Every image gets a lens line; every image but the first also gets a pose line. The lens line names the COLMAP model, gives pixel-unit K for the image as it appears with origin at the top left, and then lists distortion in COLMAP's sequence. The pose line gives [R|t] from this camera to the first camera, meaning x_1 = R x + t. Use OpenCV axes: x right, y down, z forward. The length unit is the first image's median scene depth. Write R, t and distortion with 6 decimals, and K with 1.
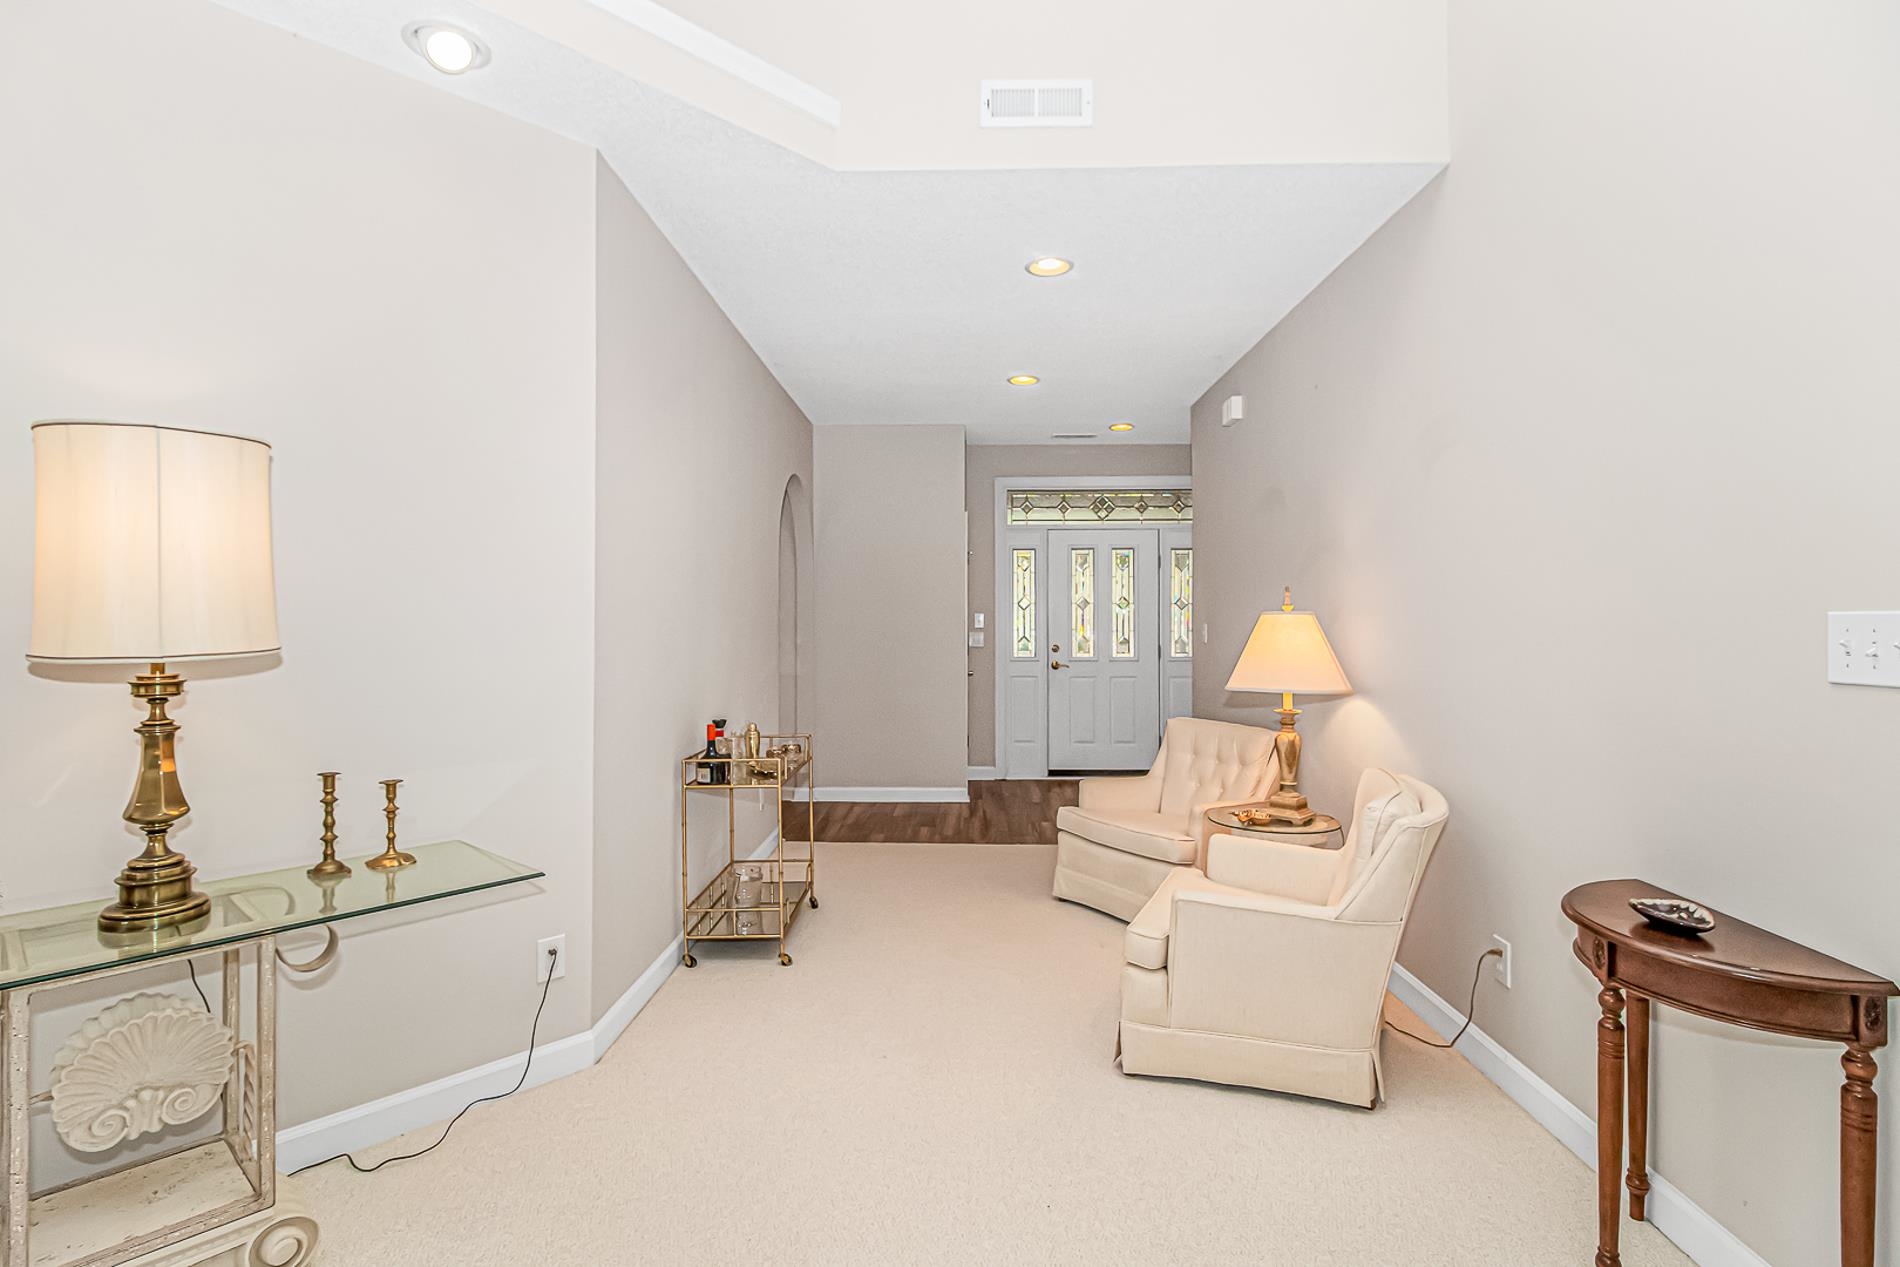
lens RADIAL K [[888.3, 0, 942.9], [0, 888.3, 620.0], [0, 0, 1]] dist [-0.003205, -0.001206]
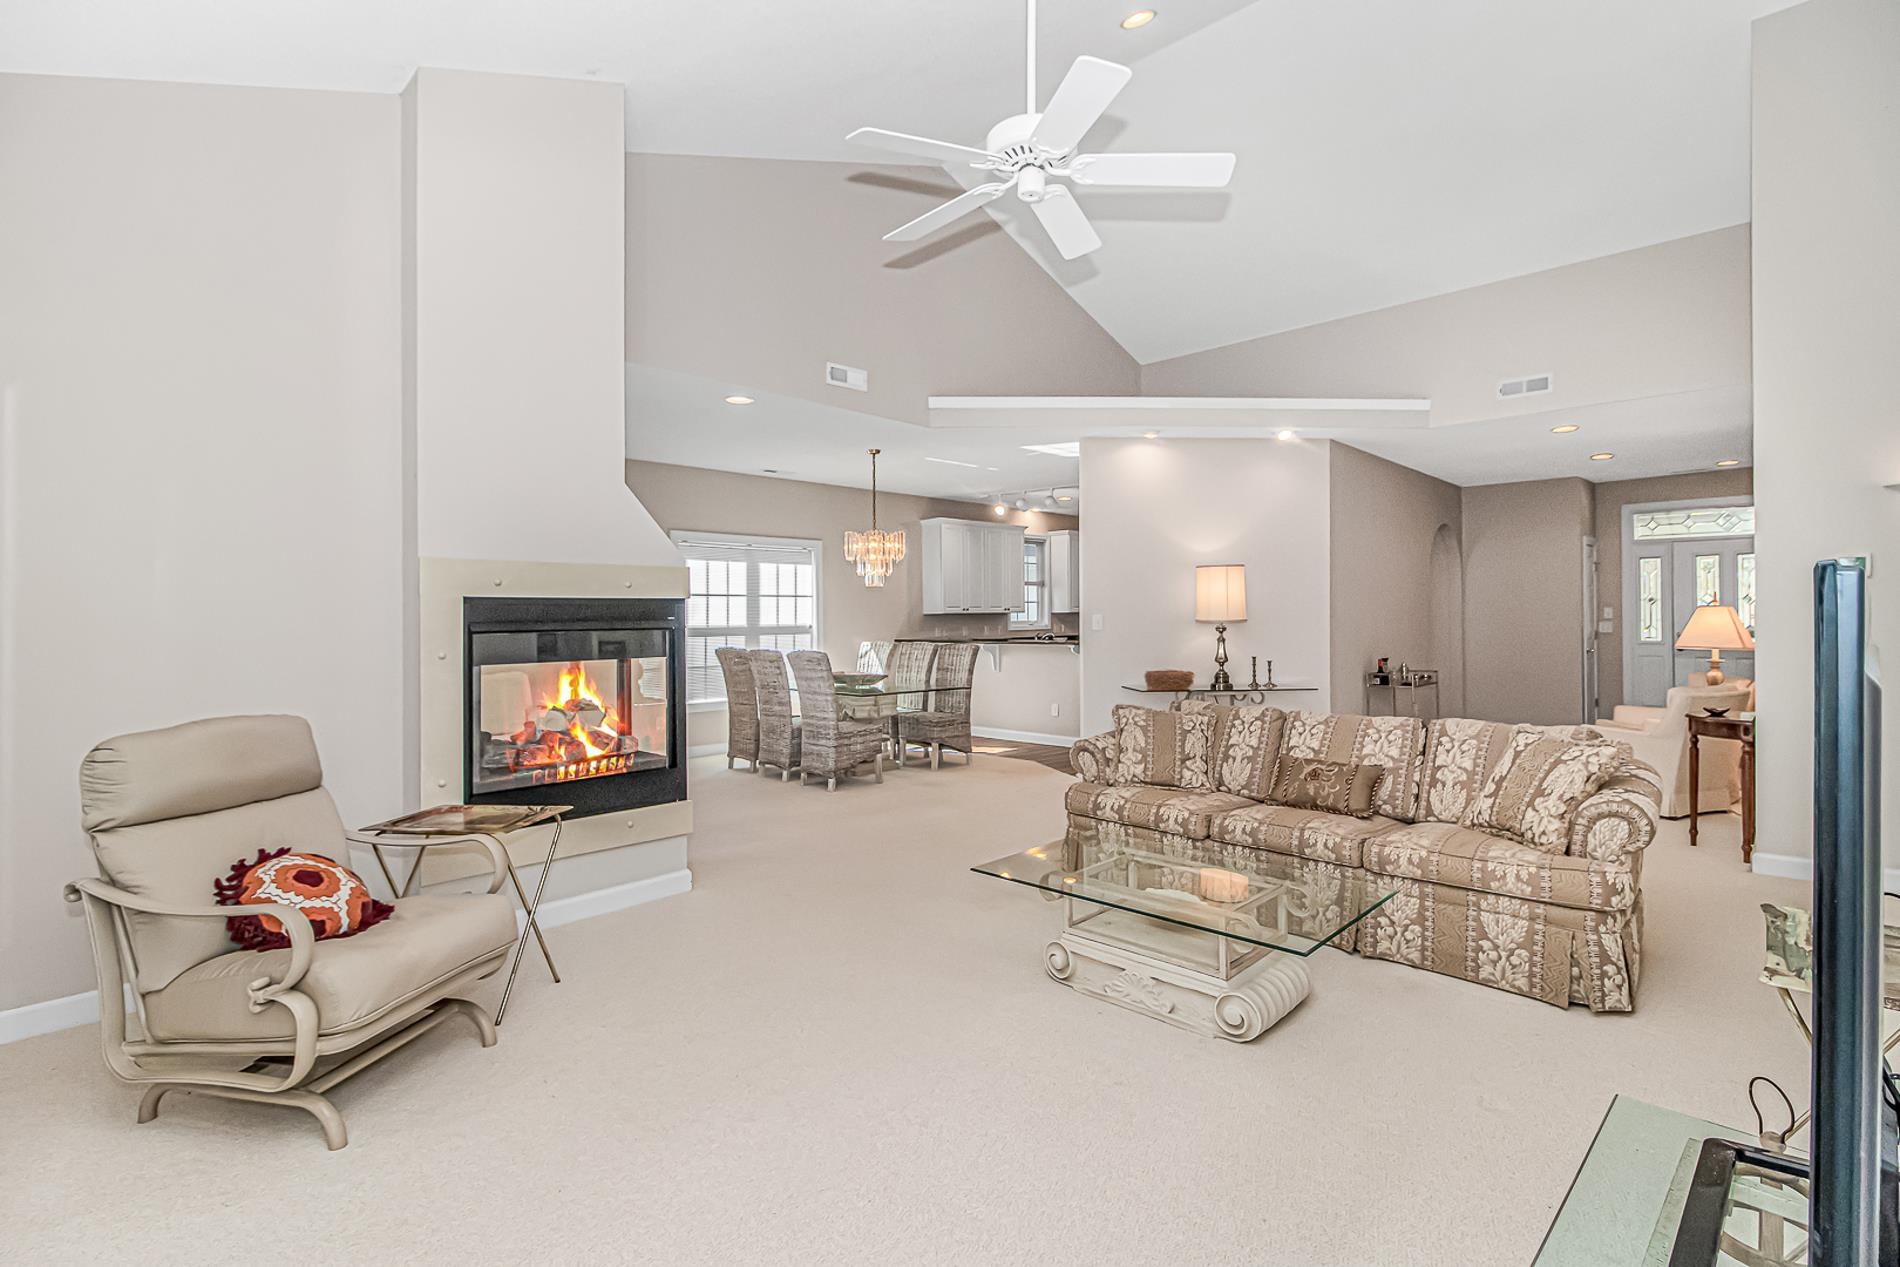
lens RADIAL K [[888.3, 0, 954.6], [0, 888.3, 623.6], [0, 0, 1]] dist [-0.003205, -0.001206]
pose [[0.739110, 0.001064, -0.673584, 0.452398], [0.002470, 0.999988, 0.004290, 0.017260], [0.673580, -0.004834, 0.739098, -1.373506]]
